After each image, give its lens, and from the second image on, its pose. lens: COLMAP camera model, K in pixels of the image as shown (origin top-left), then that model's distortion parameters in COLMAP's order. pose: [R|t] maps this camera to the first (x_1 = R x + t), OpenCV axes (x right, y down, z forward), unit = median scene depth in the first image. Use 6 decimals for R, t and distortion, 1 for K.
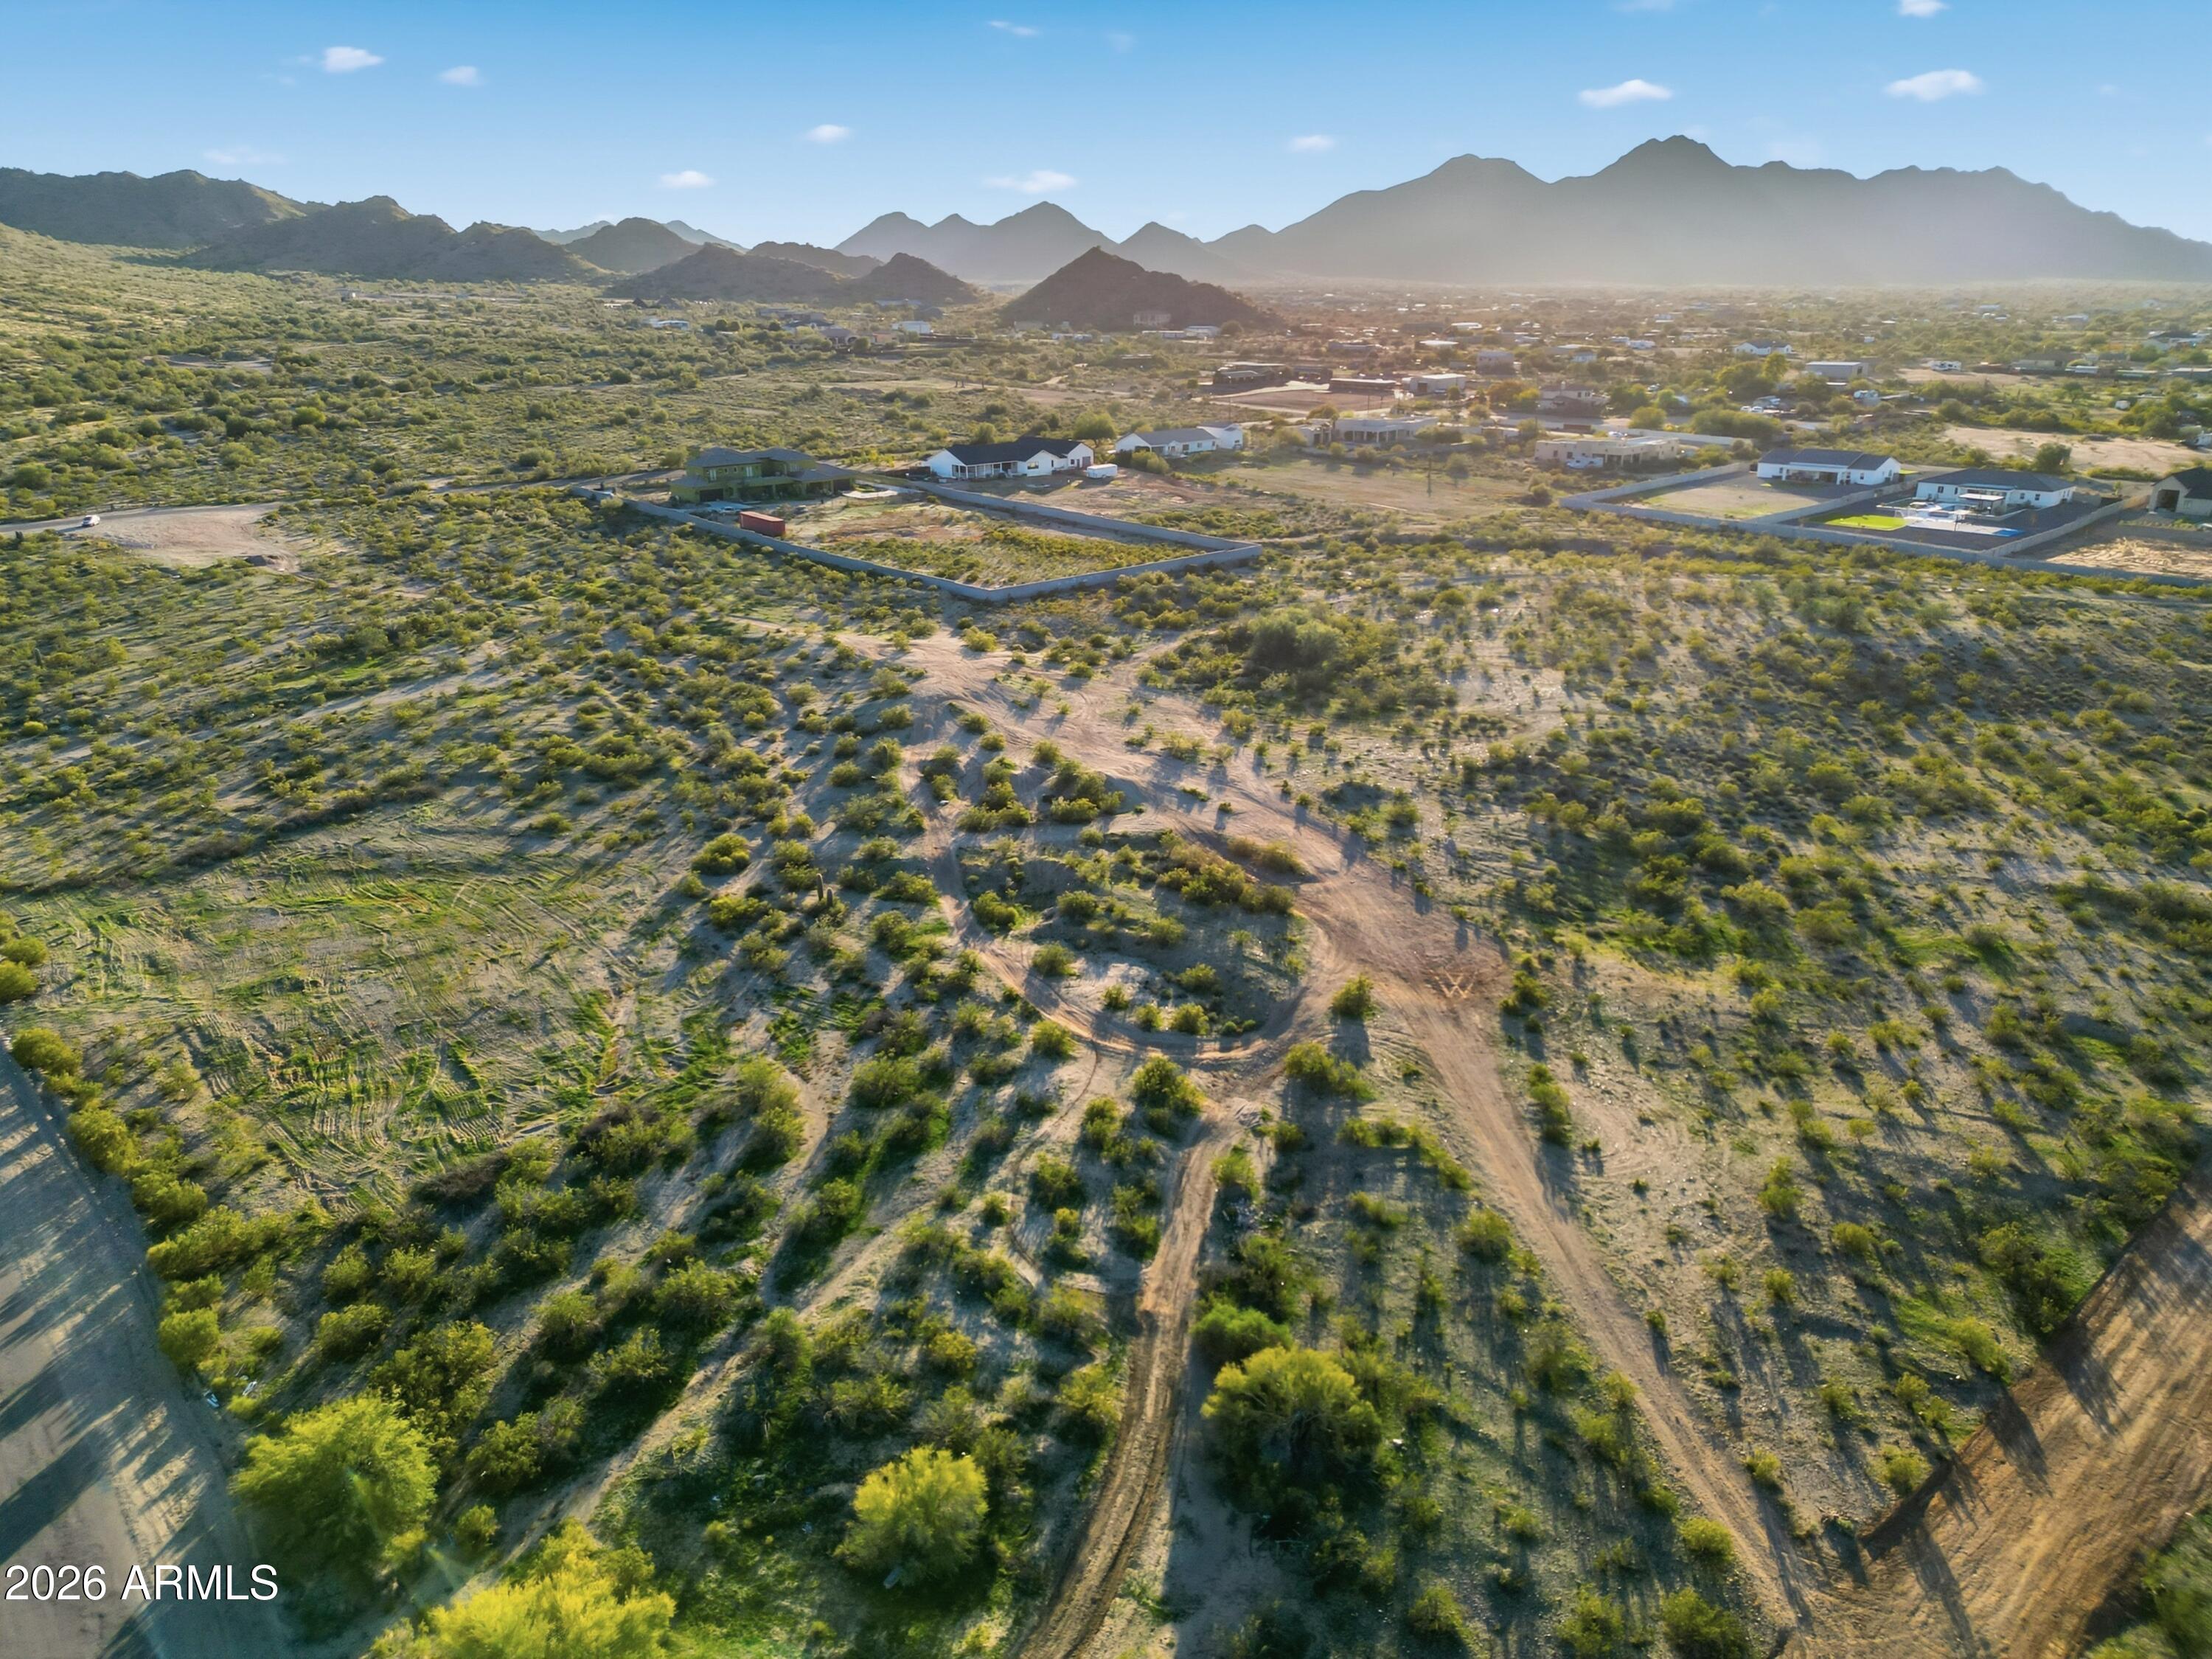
lens RADIAL K [[1537.2, 0, 1106.0], [0, 1537.2, 829.5], [0, 0, 1]] dist [0.102000, -0.113872]
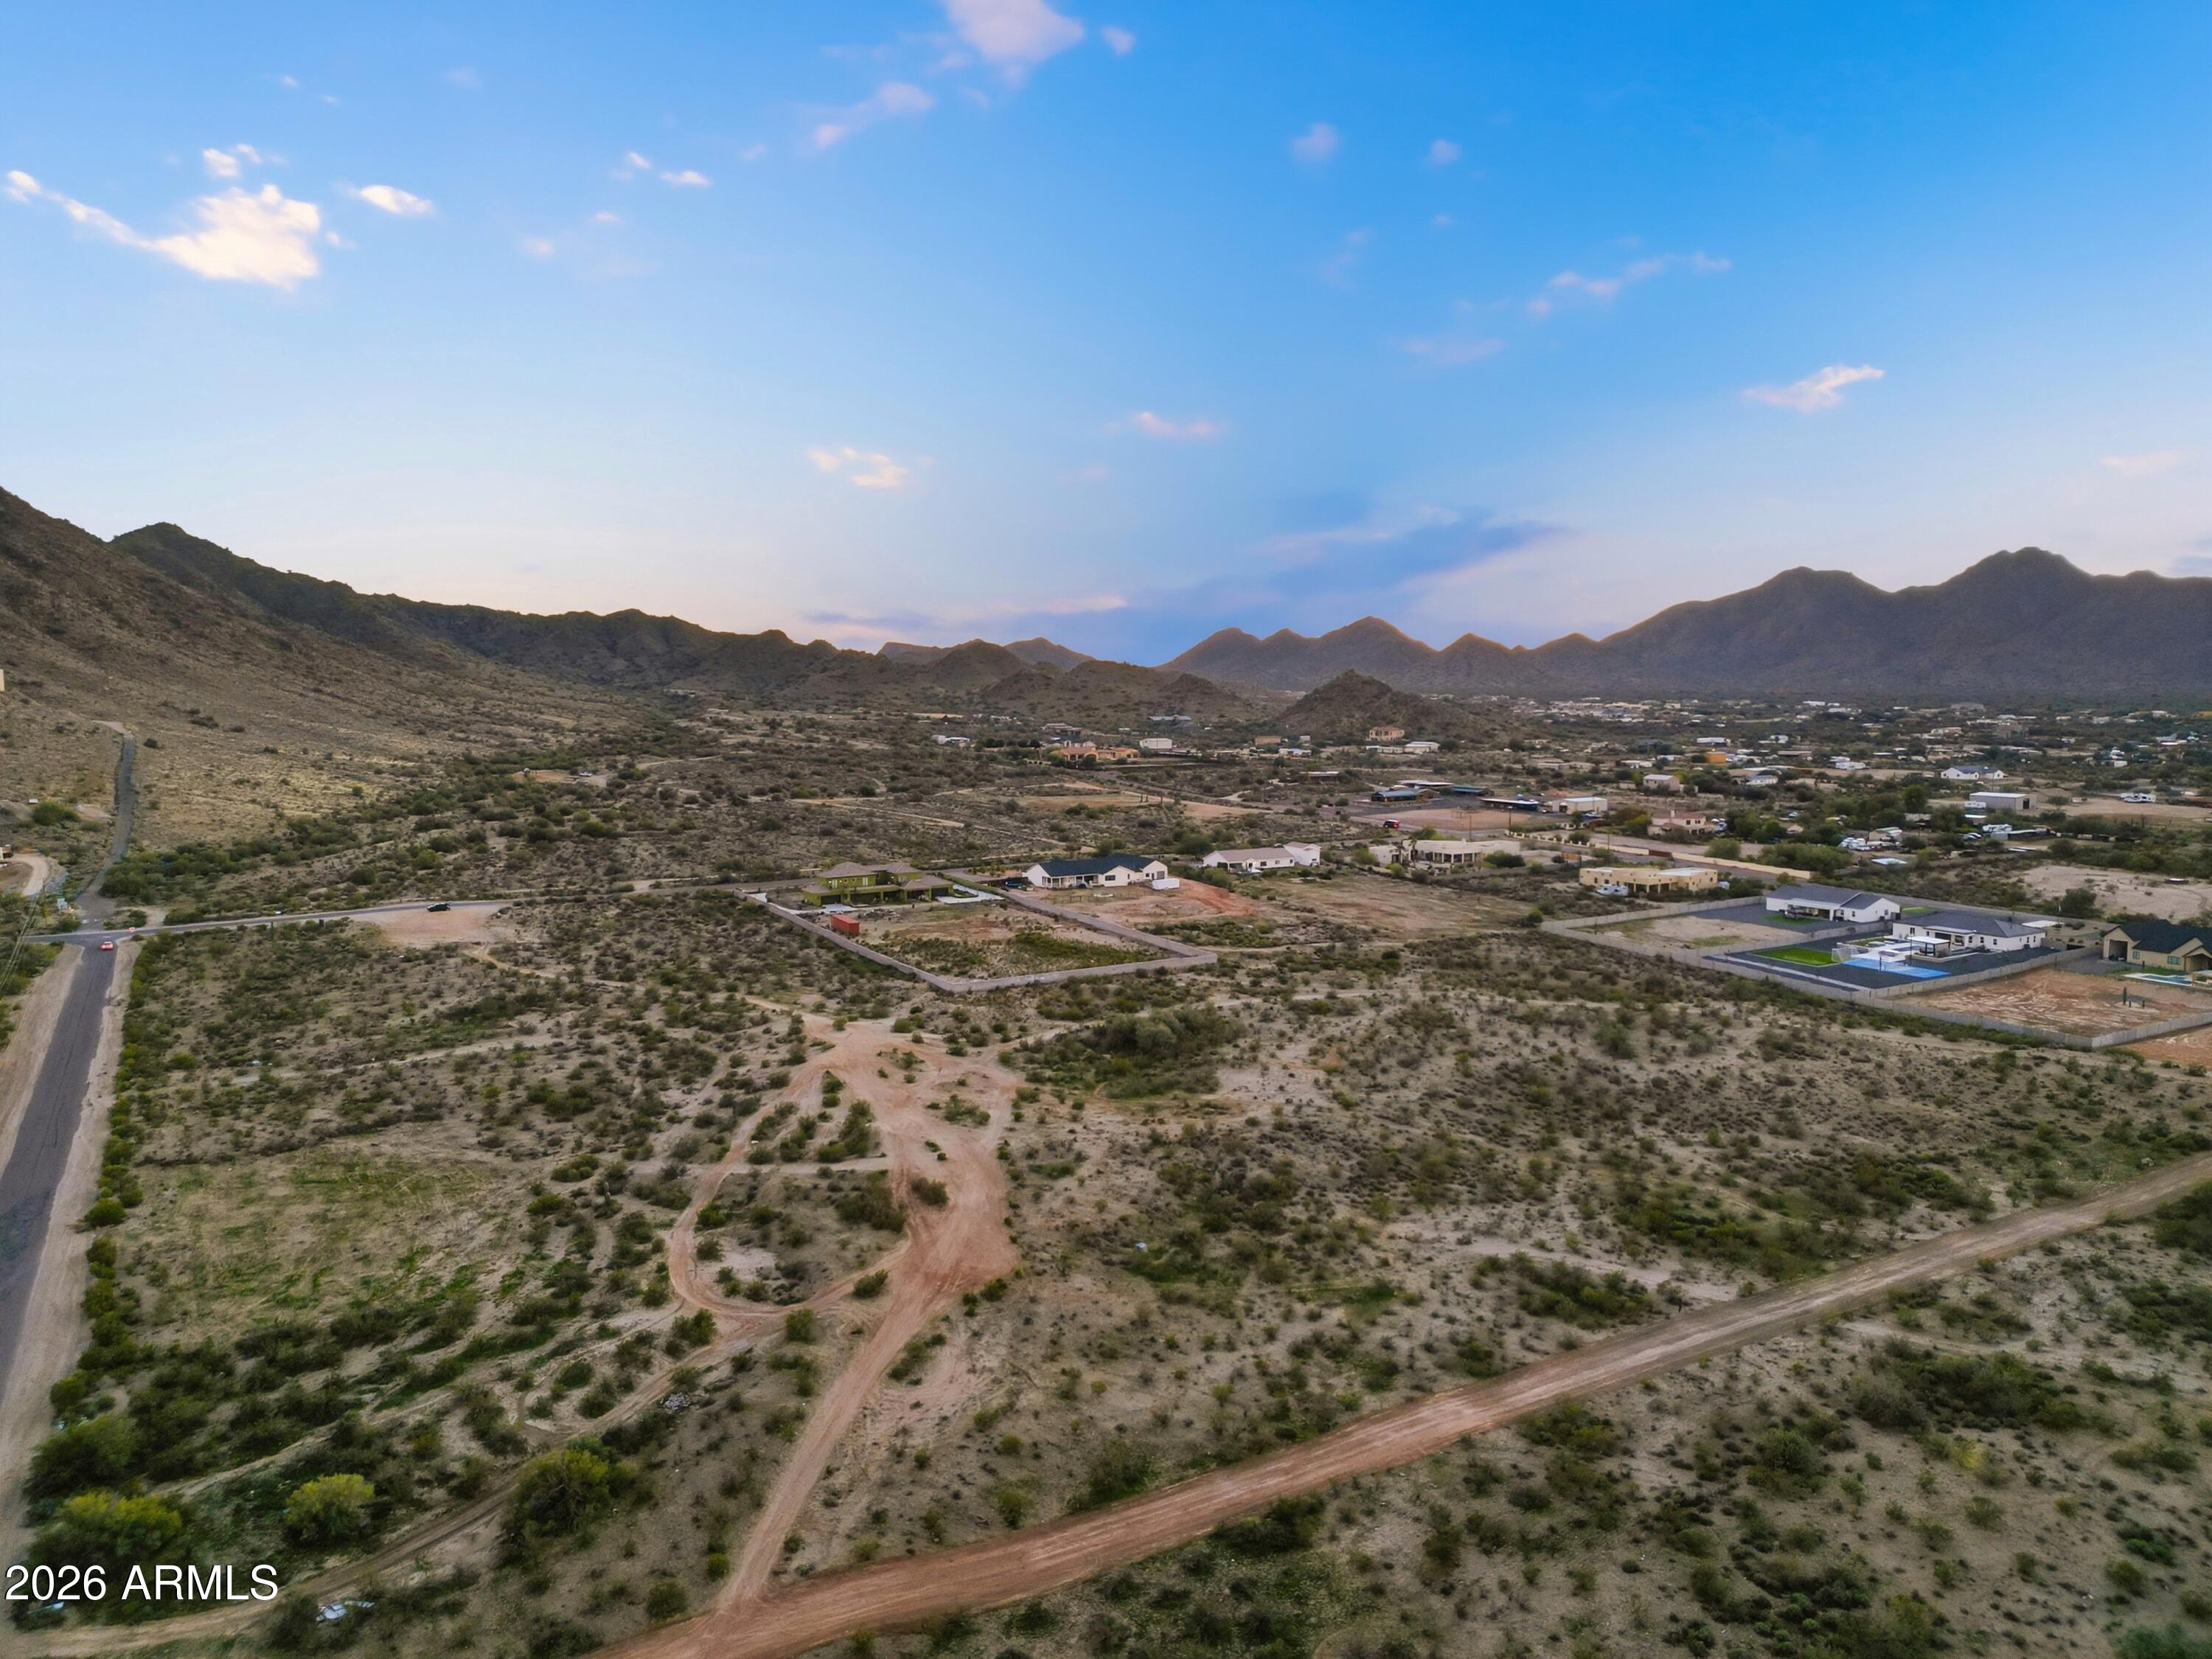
lens RADIAL K [[1537.2, 0, 1106.0], [0, 1537.2, 829.5], [0, 0, 1]] dist [0.102000, -0.113872]
pose [[0.976345, 0.018942, -0.215387, 0.388134], [-0.070270, 0.969877, -0.233238, 0.011636], [0.204481, 0.242856, 0.948266, -0.264304]]
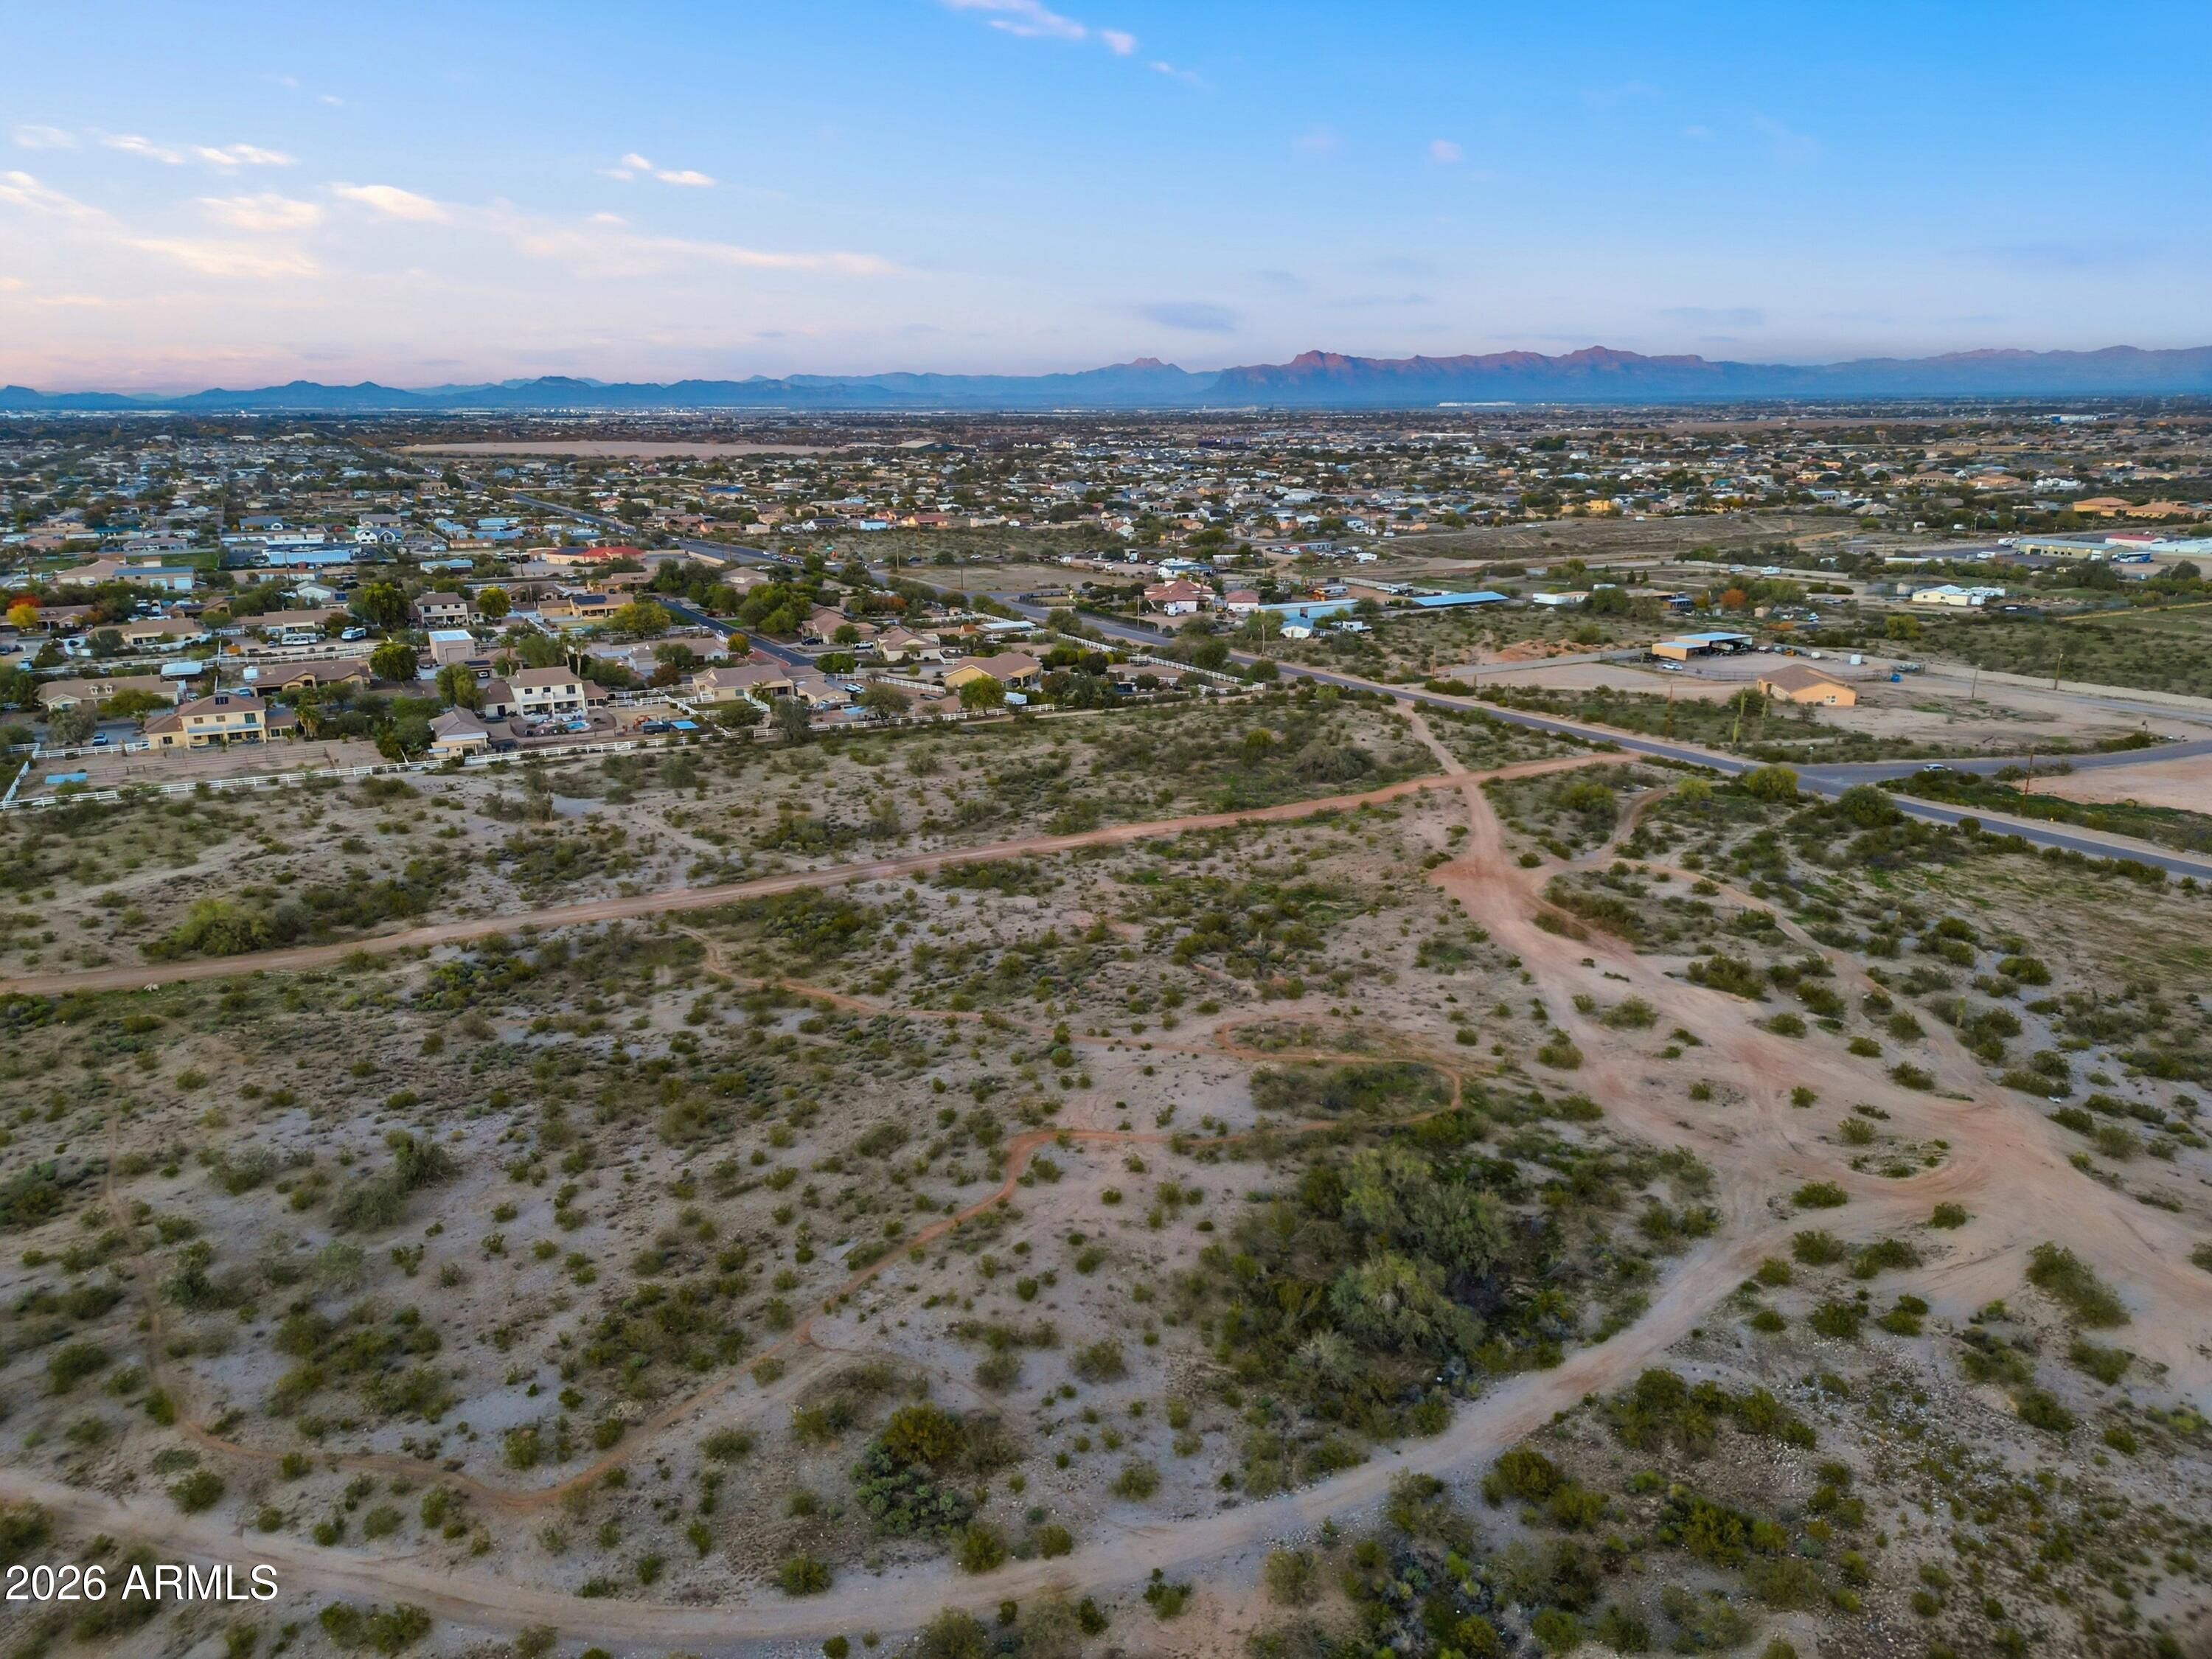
lens RADIAL K [[1511.4, 0, 1109.8], [0, 1511.4, 905.6], [0, 0, 1]] dist [0.105356, -0.120294]
pose [[-0.967645, -0.067600, 0.243092, 0.112656], [0.094534, 0.796132, 0.597693, -0.582395], [-0.233938, 0.601335, -0.763983, 1.470836]]
